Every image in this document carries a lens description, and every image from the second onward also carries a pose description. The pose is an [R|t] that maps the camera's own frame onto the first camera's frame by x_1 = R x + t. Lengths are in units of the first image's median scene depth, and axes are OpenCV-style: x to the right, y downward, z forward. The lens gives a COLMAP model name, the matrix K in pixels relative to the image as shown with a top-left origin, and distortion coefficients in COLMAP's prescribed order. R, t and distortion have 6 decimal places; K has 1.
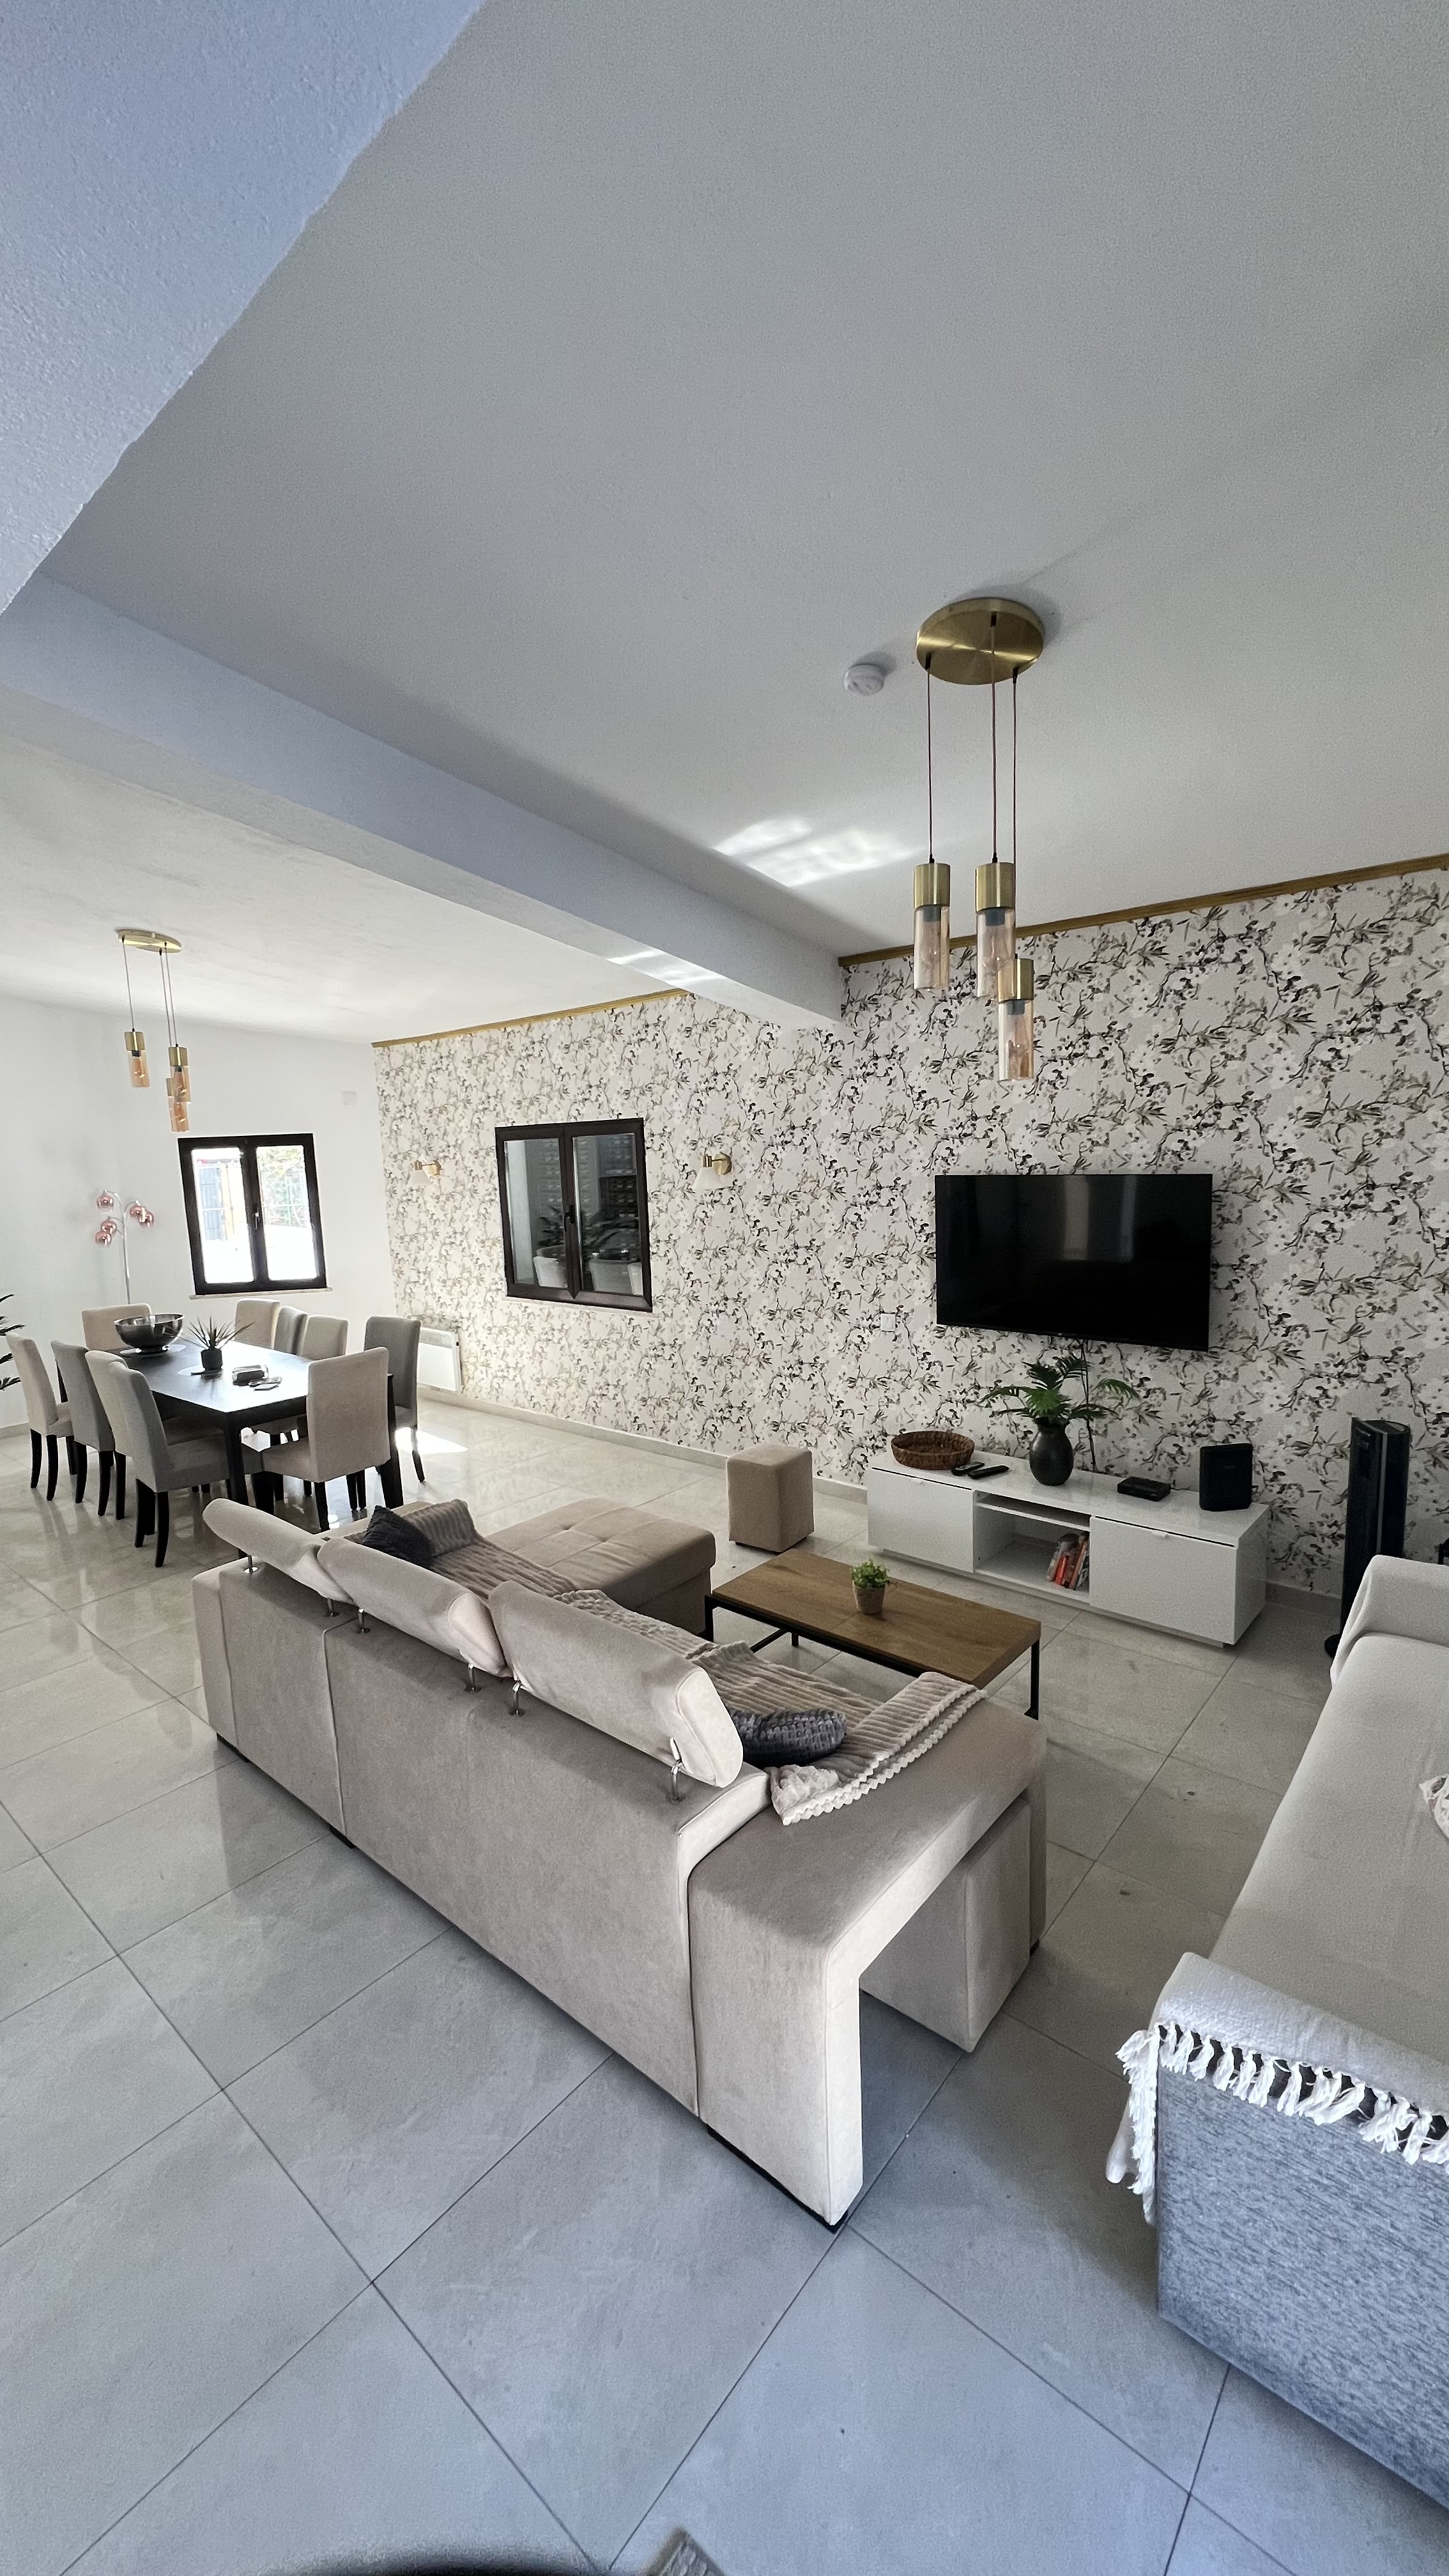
lens RADIAL K [[1026.4, 0, 726.5], [0, 1026.4, 1277.6], [0, 0, 1]] dist [0.000097, -0.000027]
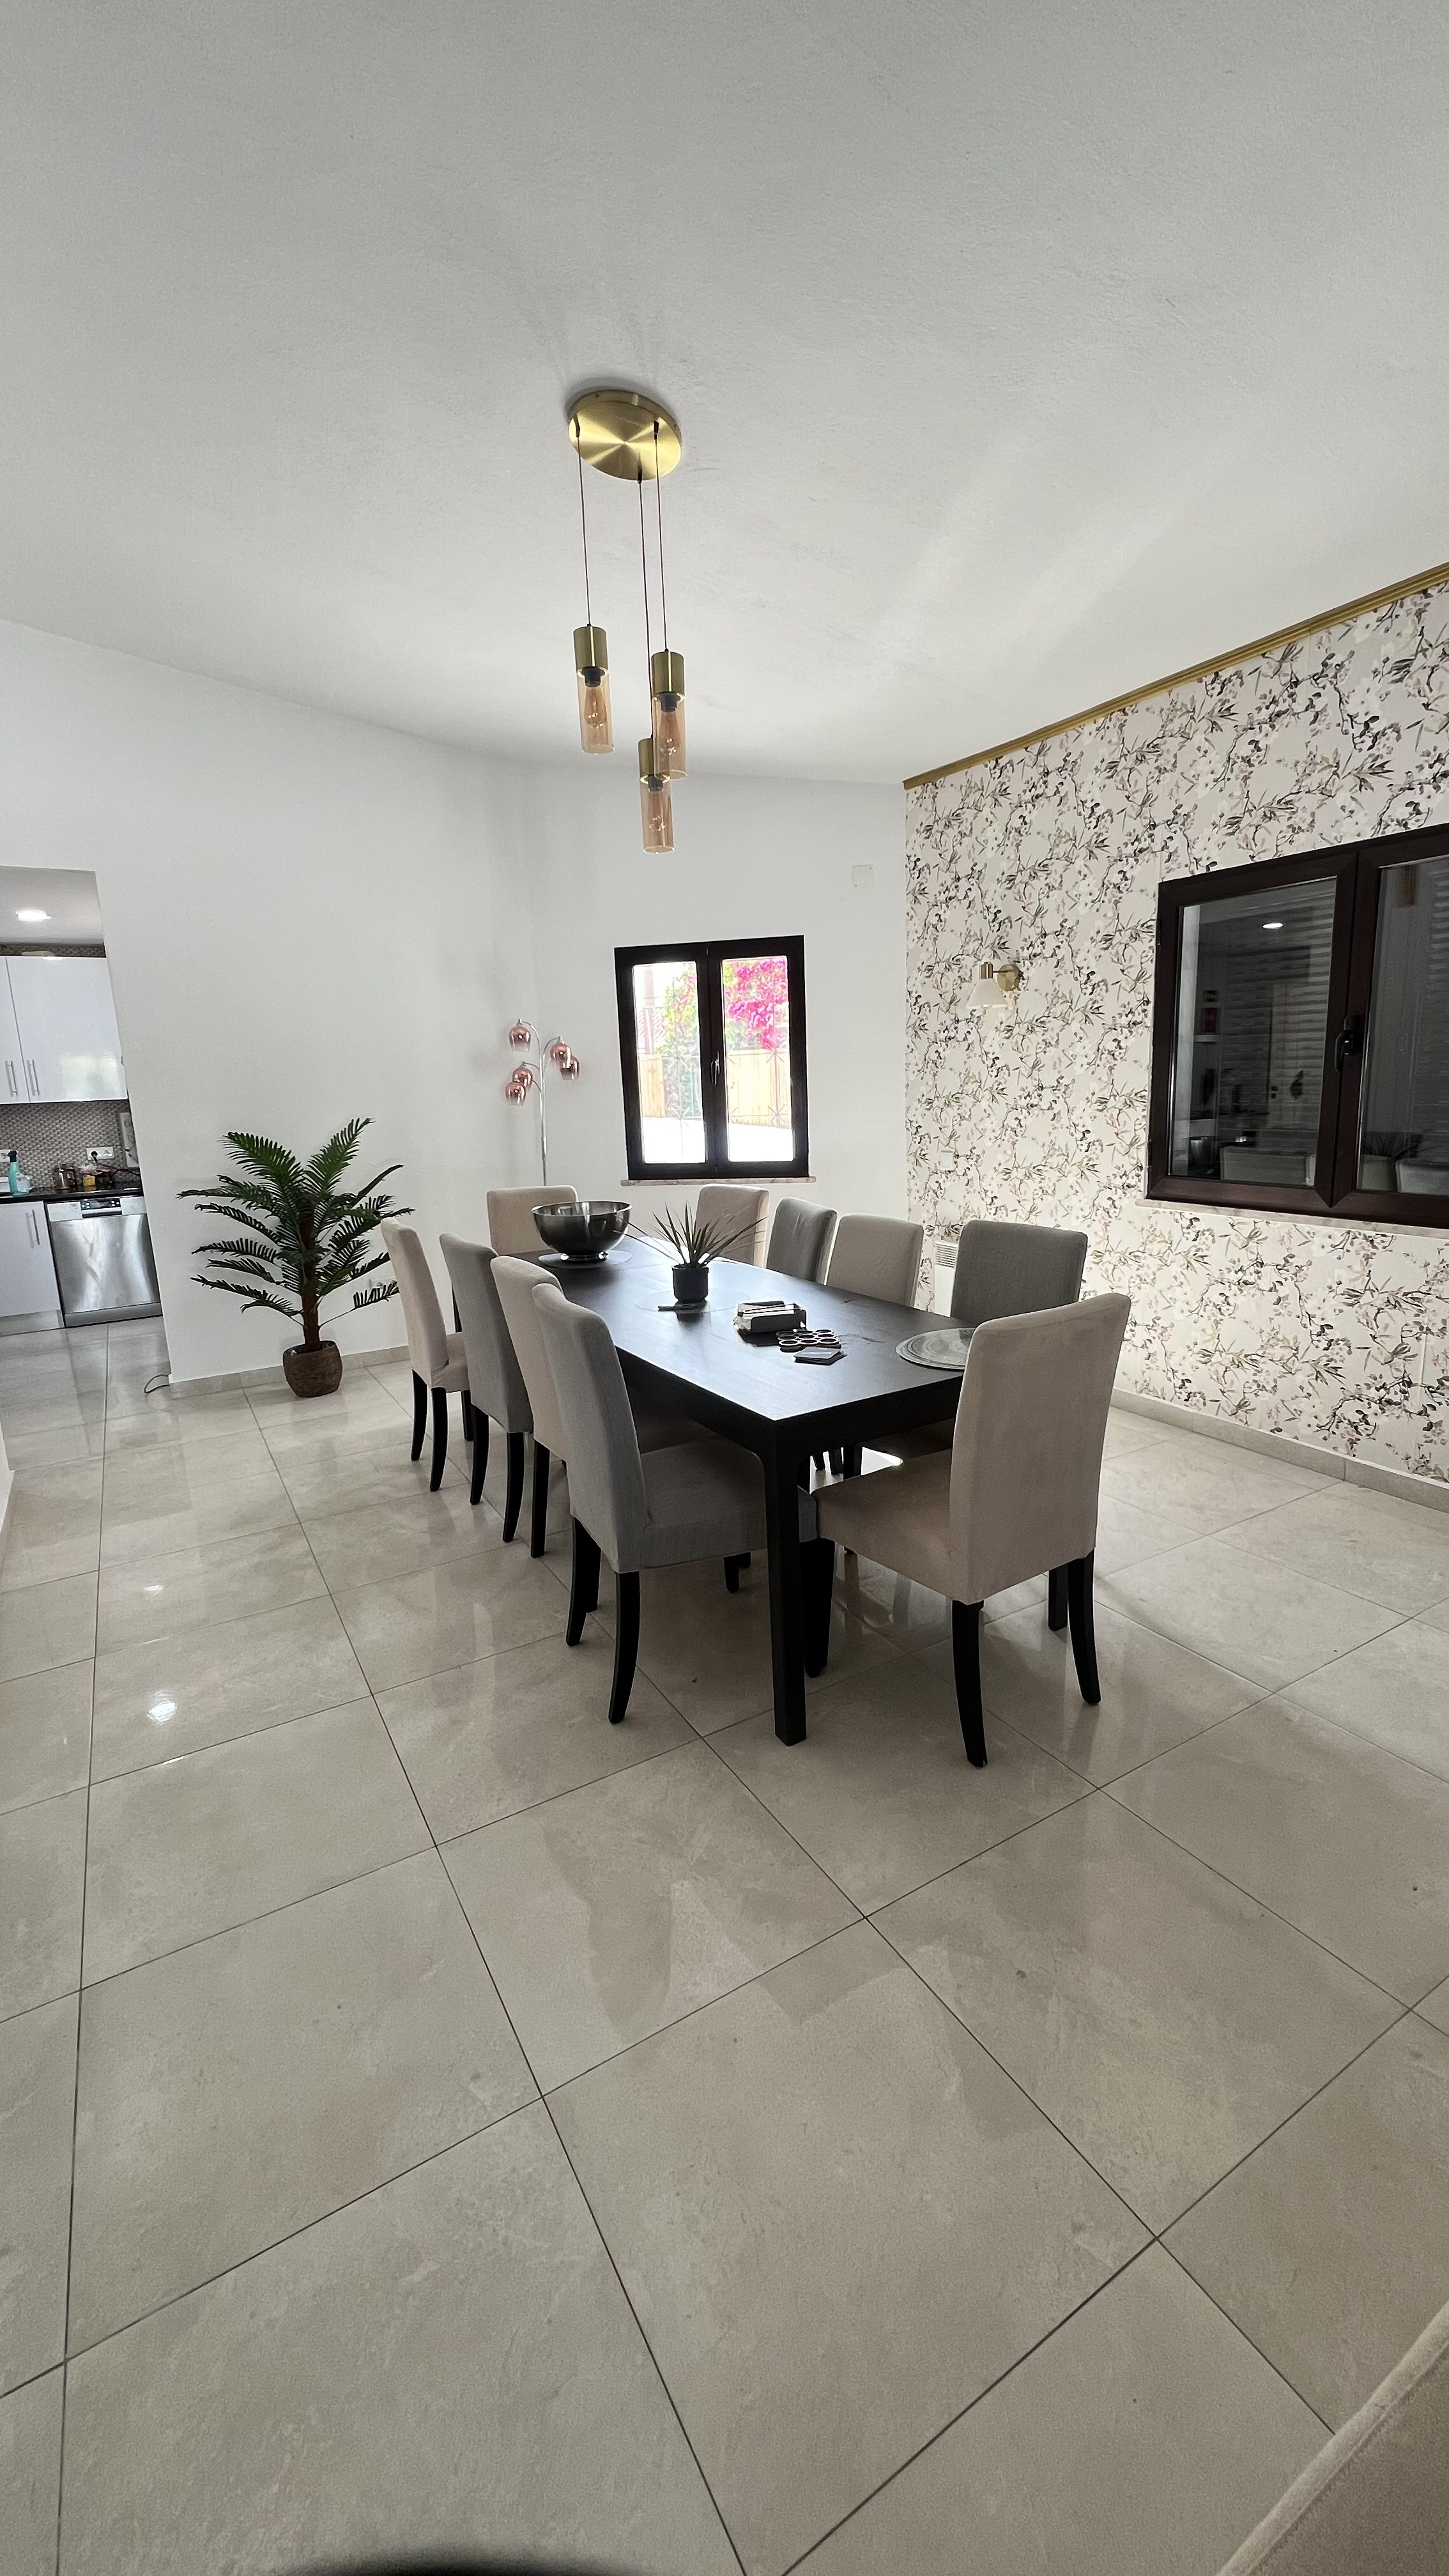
lens RADIAL K [[1026.4, 0, 726.5], [0, 1026.4, 1277.6], [0, 0, 1]] dist [0.000097, -0.000027]
pose [[0.944302, 0.068094, -0.321957, -0.259343], [-0.042979, 0.995497, 0.084490, 0.024899], [0.326261, -0.065947, 0.942977, 0.412849]]
